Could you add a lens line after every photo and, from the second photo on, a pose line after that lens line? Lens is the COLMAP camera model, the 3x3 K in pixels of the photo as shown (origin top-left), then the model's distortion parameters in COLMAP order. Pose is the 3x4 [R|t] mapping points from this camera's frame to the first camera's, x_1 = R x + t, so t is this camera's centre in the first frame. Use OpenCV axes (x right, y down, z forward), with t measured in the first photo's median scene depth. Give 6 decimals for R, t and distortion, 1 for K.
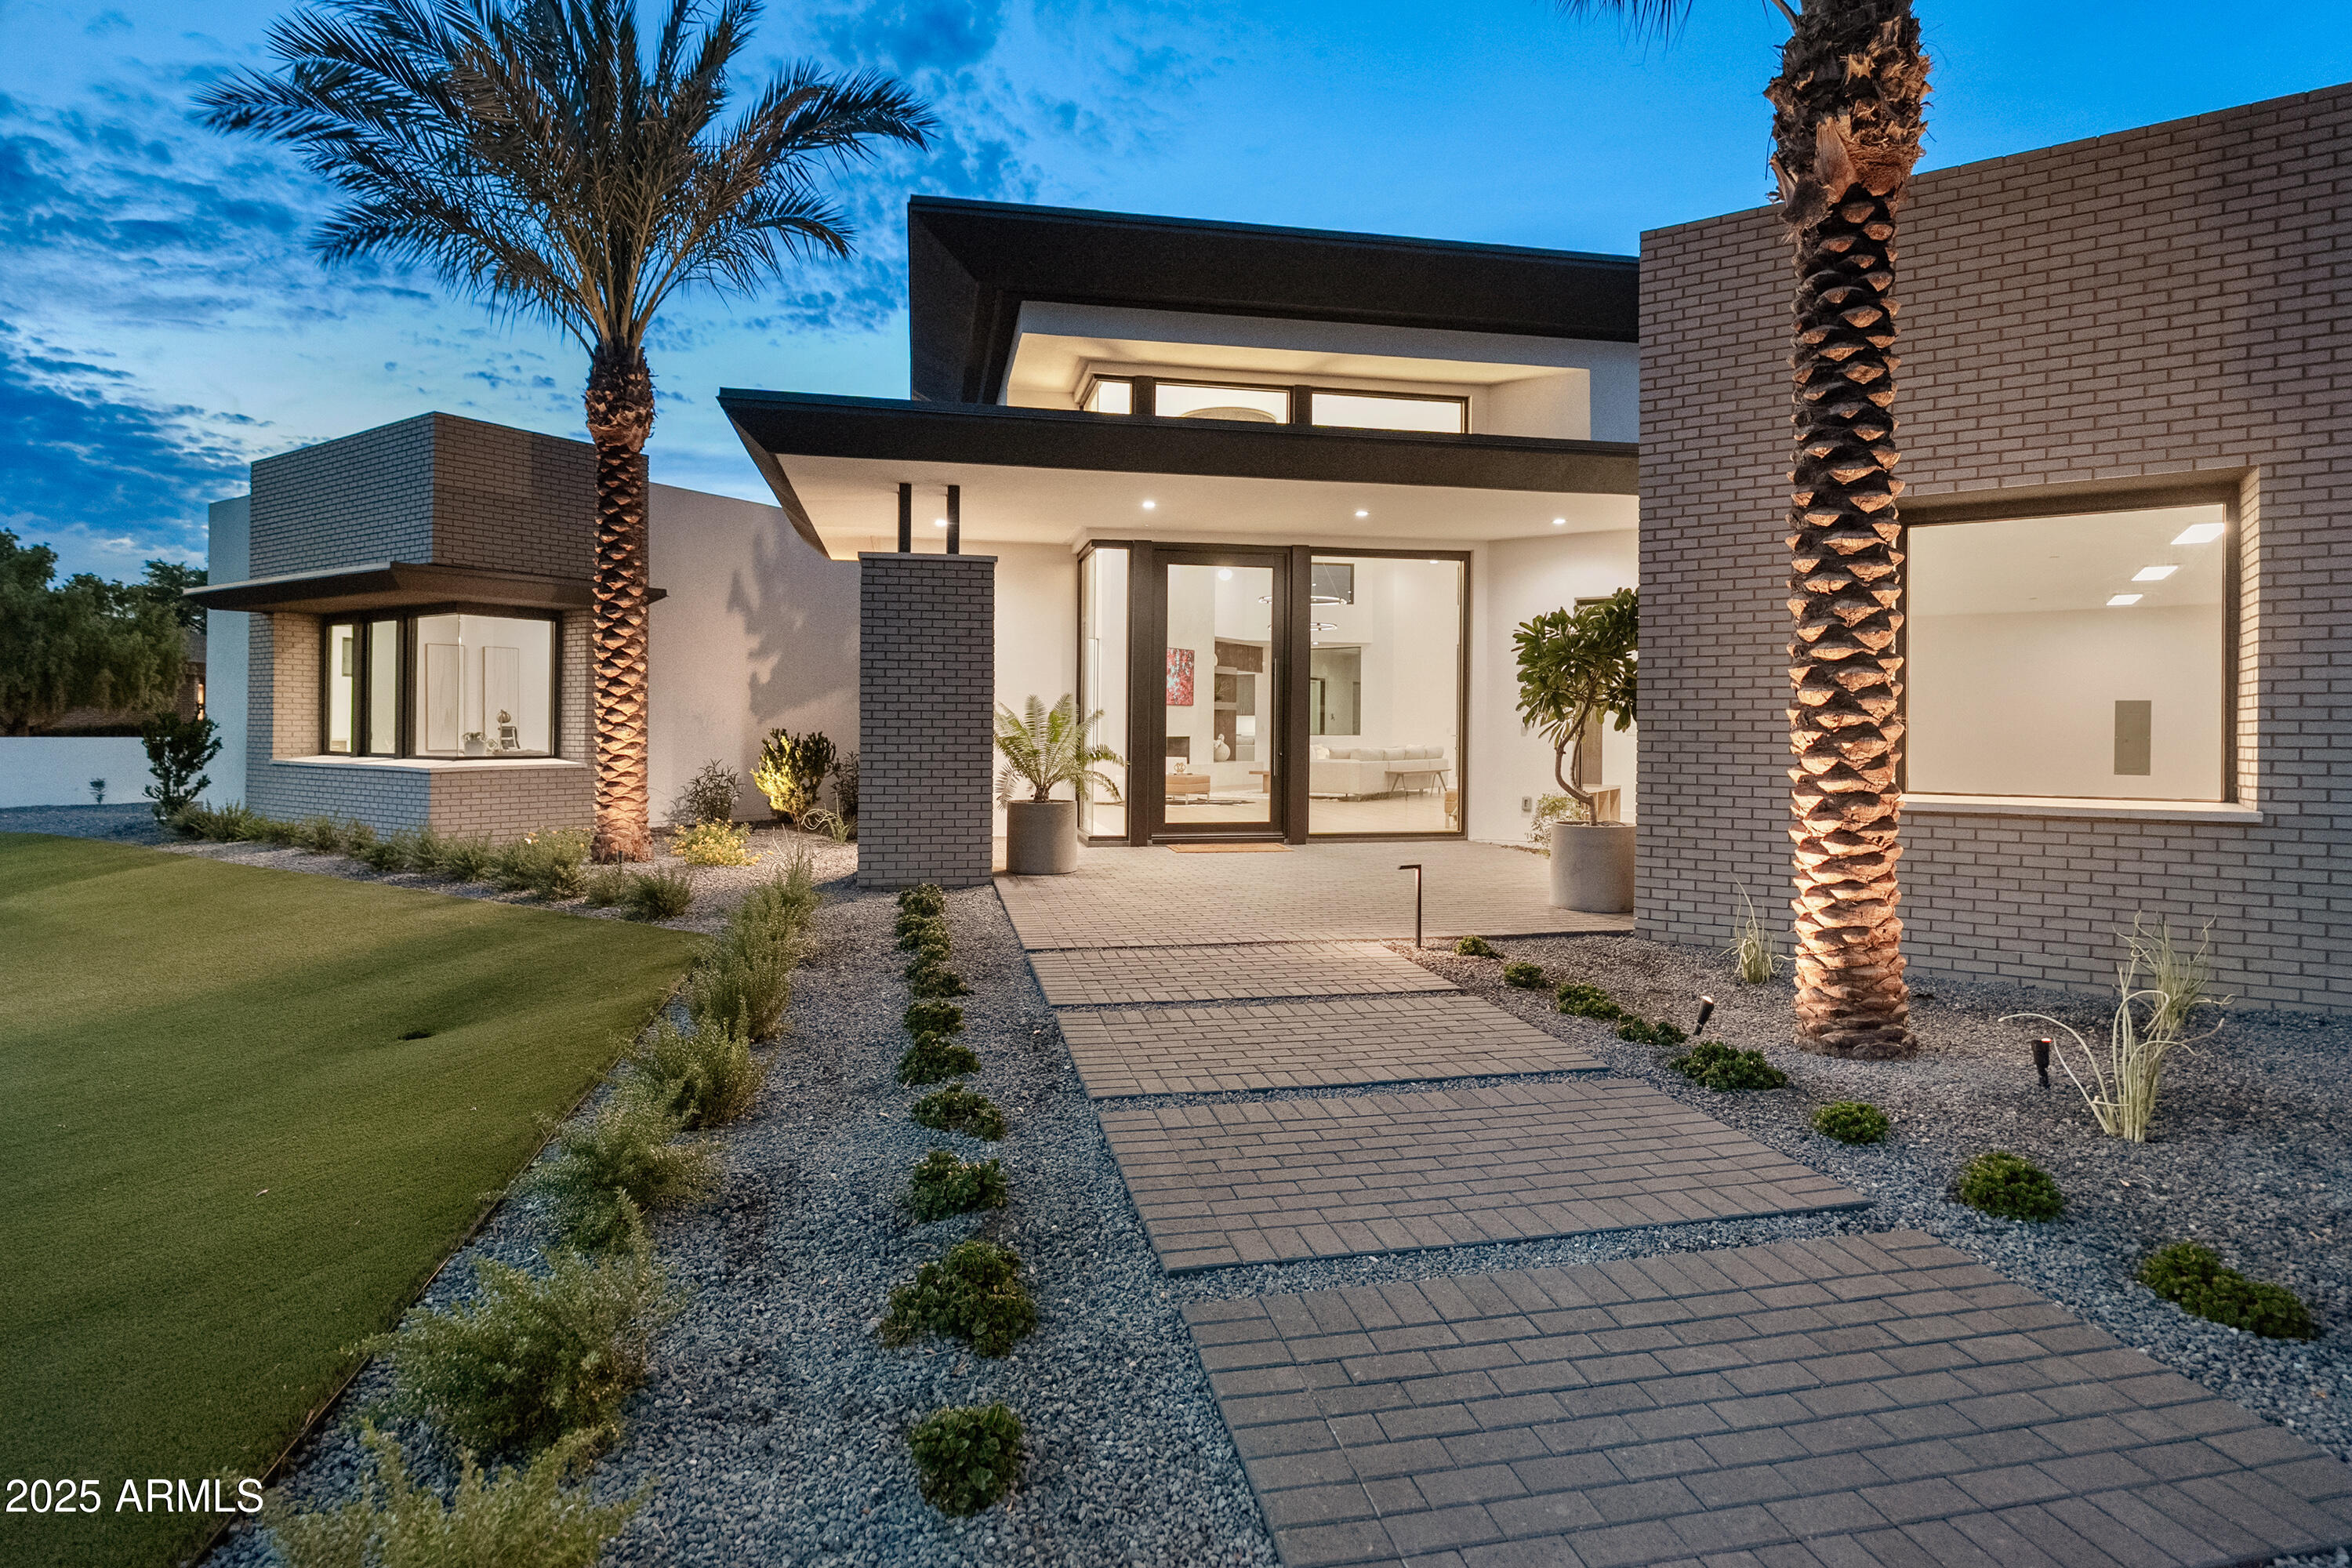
lens RADIAL K [[1305.7, 0, 1166.0], [0, 1305.7, 765.7], [0, 0, 1]] dist [-0.010006, -0.000649]
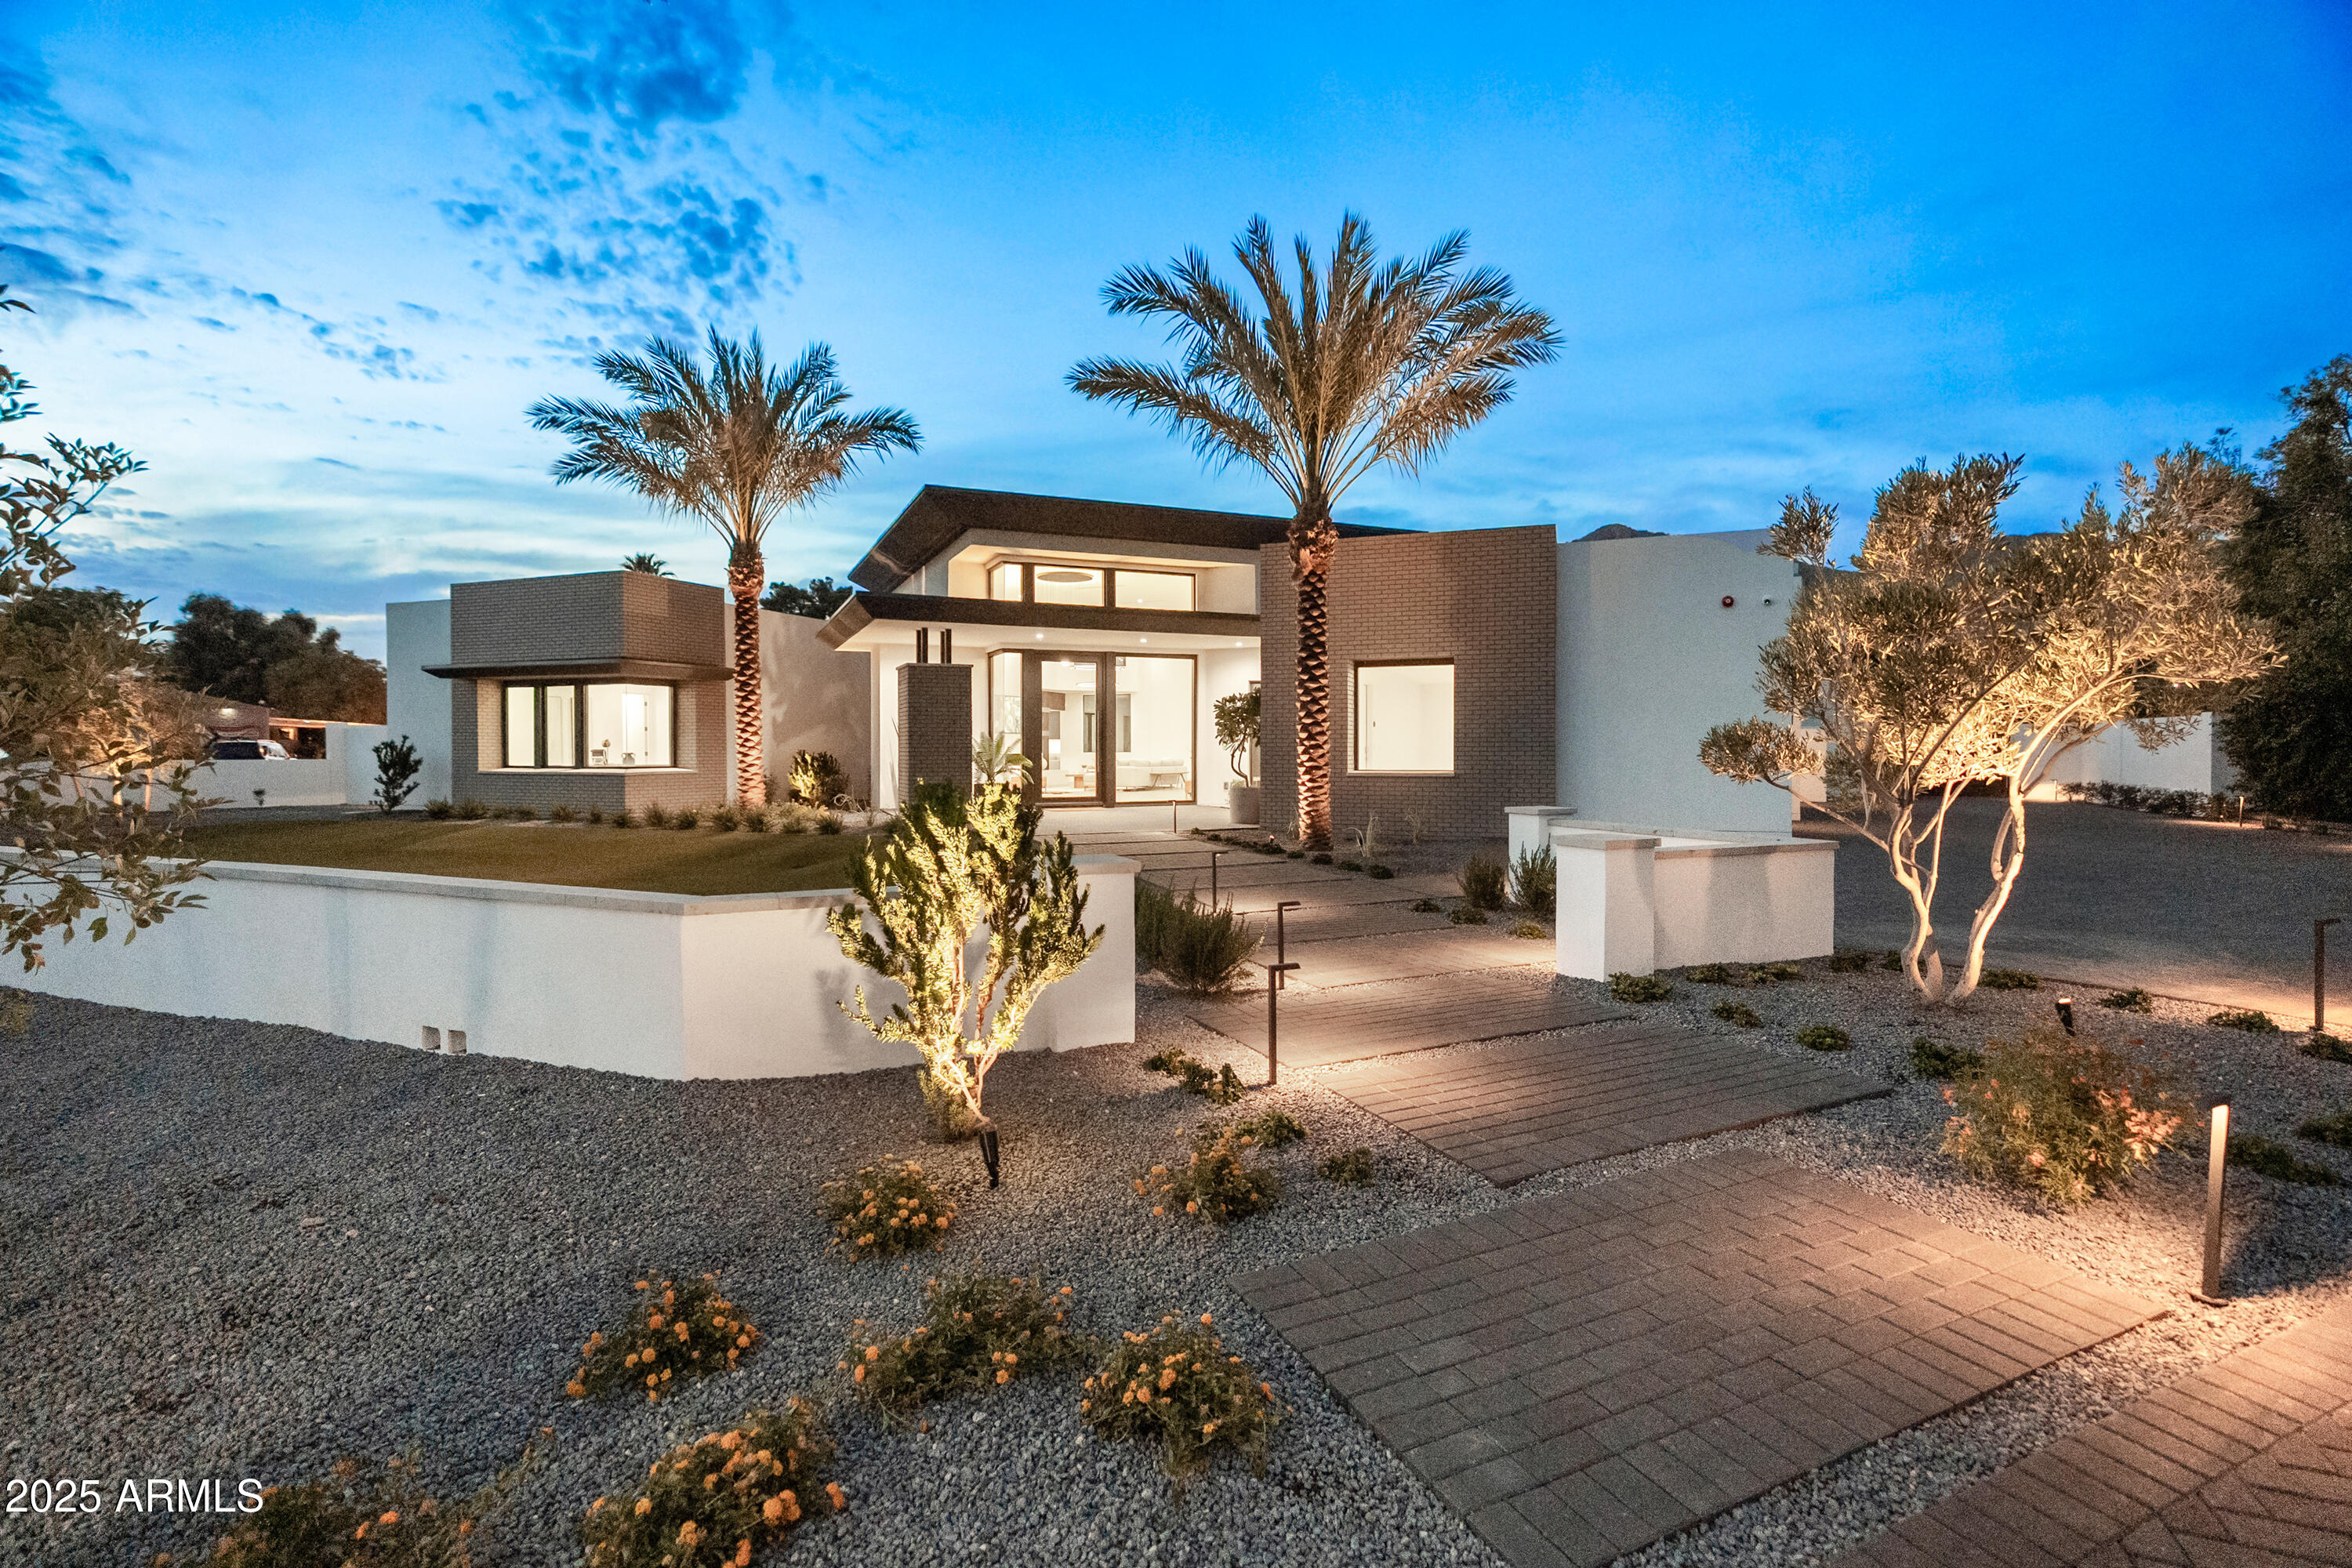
lens RADIAL K [[1098.1, 0, 1188.3], [0, 1098.1, 786.4], [0, 0, 1]] dist [-0.008065, 0.003473]
pose [[0.977183, -0.013539, 0.211967, -0.166613], [0.012373, 0.999900, 0.006824, 0.024737], [-0.212038, -0.004046, 0.977253, -0.779594]]
